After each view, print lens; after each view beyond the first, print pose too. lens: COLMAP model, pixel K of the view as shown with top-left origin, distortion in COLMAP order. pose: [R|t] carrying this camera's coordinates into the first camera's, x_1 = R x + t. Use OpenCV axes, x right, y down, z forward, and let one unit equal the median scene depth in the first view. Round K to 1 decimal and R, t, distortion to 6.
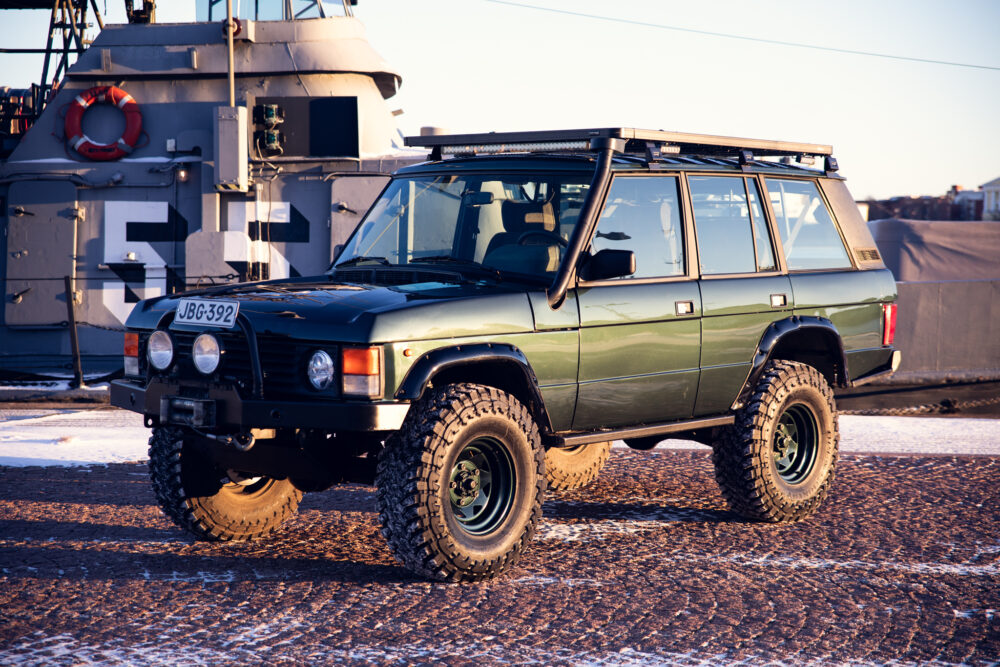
lens RADIAL K [[1809.9, 0, 501.1], [0, 1809.9, 338.7], [0, 0, 1]] dist [0.248713, 0.000000]
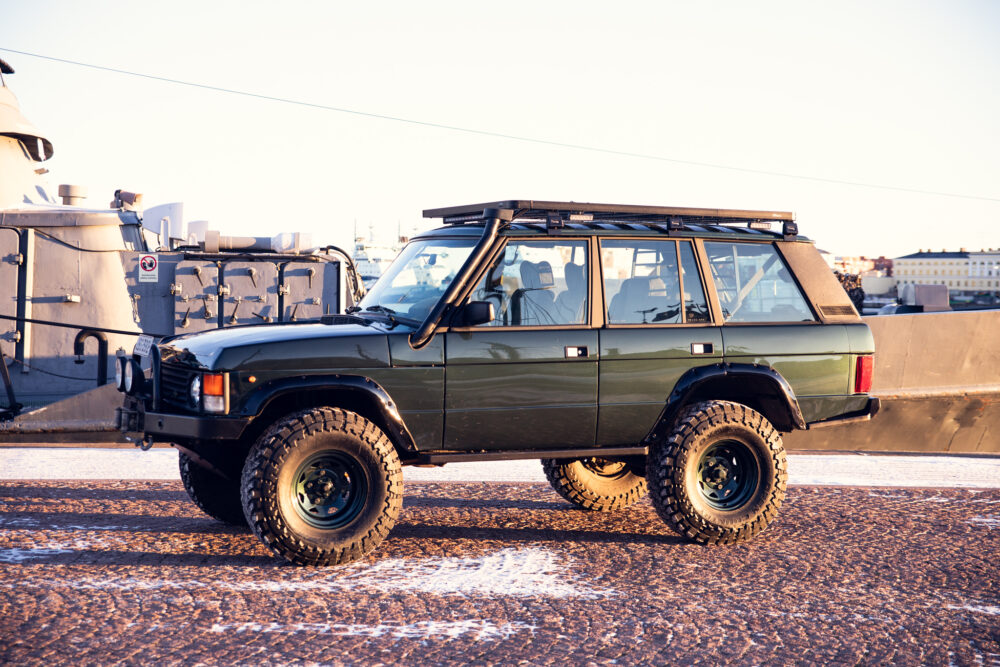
lens RADIAL K [[1618.9, 0, 511.8], [0, 1618.9, 318.1], [0, 0, 1]] dist [0.174994, 0.000000]
pose [[0.910816, 0.012322, -0.412630, 0.527539], [-0.030287, 0.998855, -0.037026, 0.001455], [0.411701, 0.046221, 0.910146, 0.030450]]
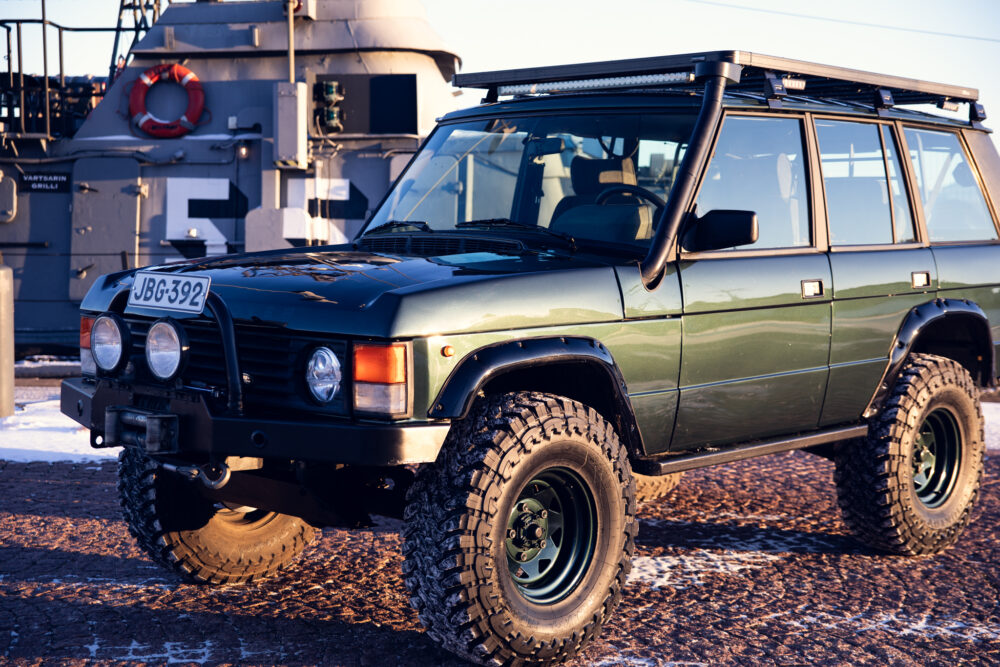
lens RADIAL K [[1485.1, 0, 502.9], [0, 1485.1, 337.8], [0, 0, 1]] dist [0.138194, 0.000000]
pose [[0.999499, 0.007110, -0.030852, -0.011248], [-0.006539, 0.999806, 0.018571, -0.007439], [0.030978, -0.018360, 0.999351, 0.385846]]
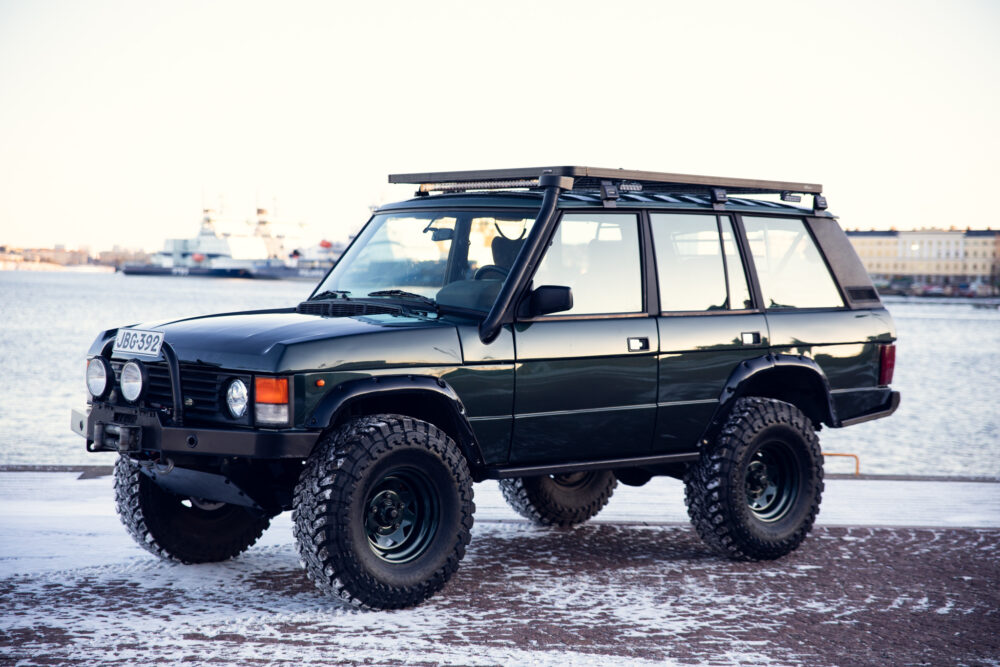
lens RADIAL K [[1809.9, 0, 501.0], [0, 1809.9, 336.0], [0, 0, 1]] dist [0.248713, 0.000000]
pose [[0.991837, 0.012417, -0.126904, 0.163123], [-0.015260, 0.999653, -0.021459, 0.001430], [0.126594, 0.023221, 0.991683, -0.008363]]
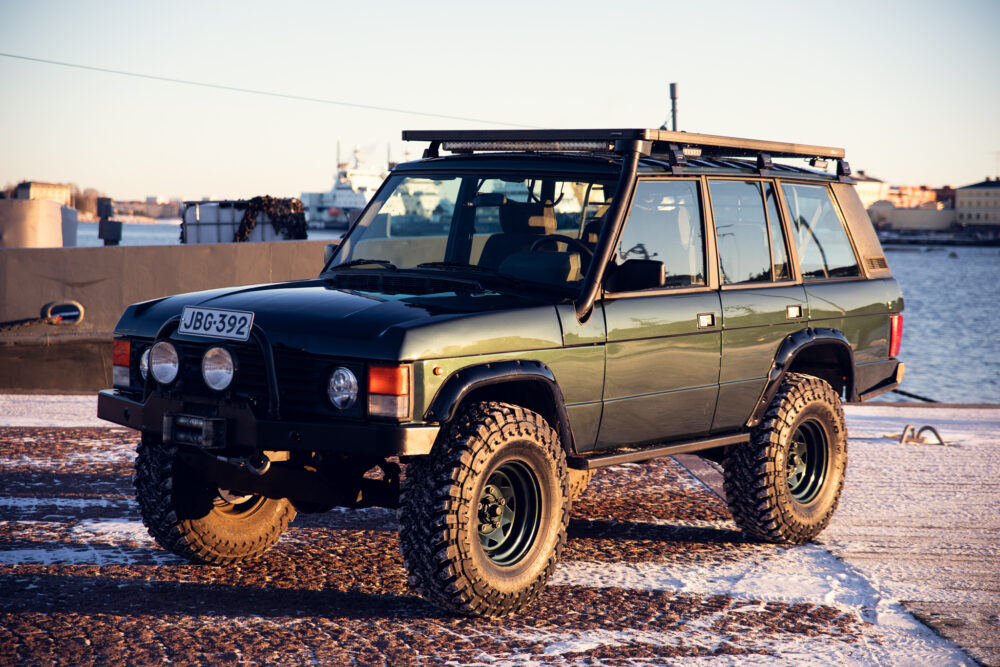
lens RADIAL K [[1809.9, 0, 495.6], [0, 1809.9, 339.7], [0, 0, 1]] dist [0.248713, 0.000000]
pose [[0.997868, 0.015511, 0.063401, -0.072926], [-0.016437, 0.999765, 0.014118, -0.019695], [-0.063167, -0.015130, 0.997888, 0.066548]]
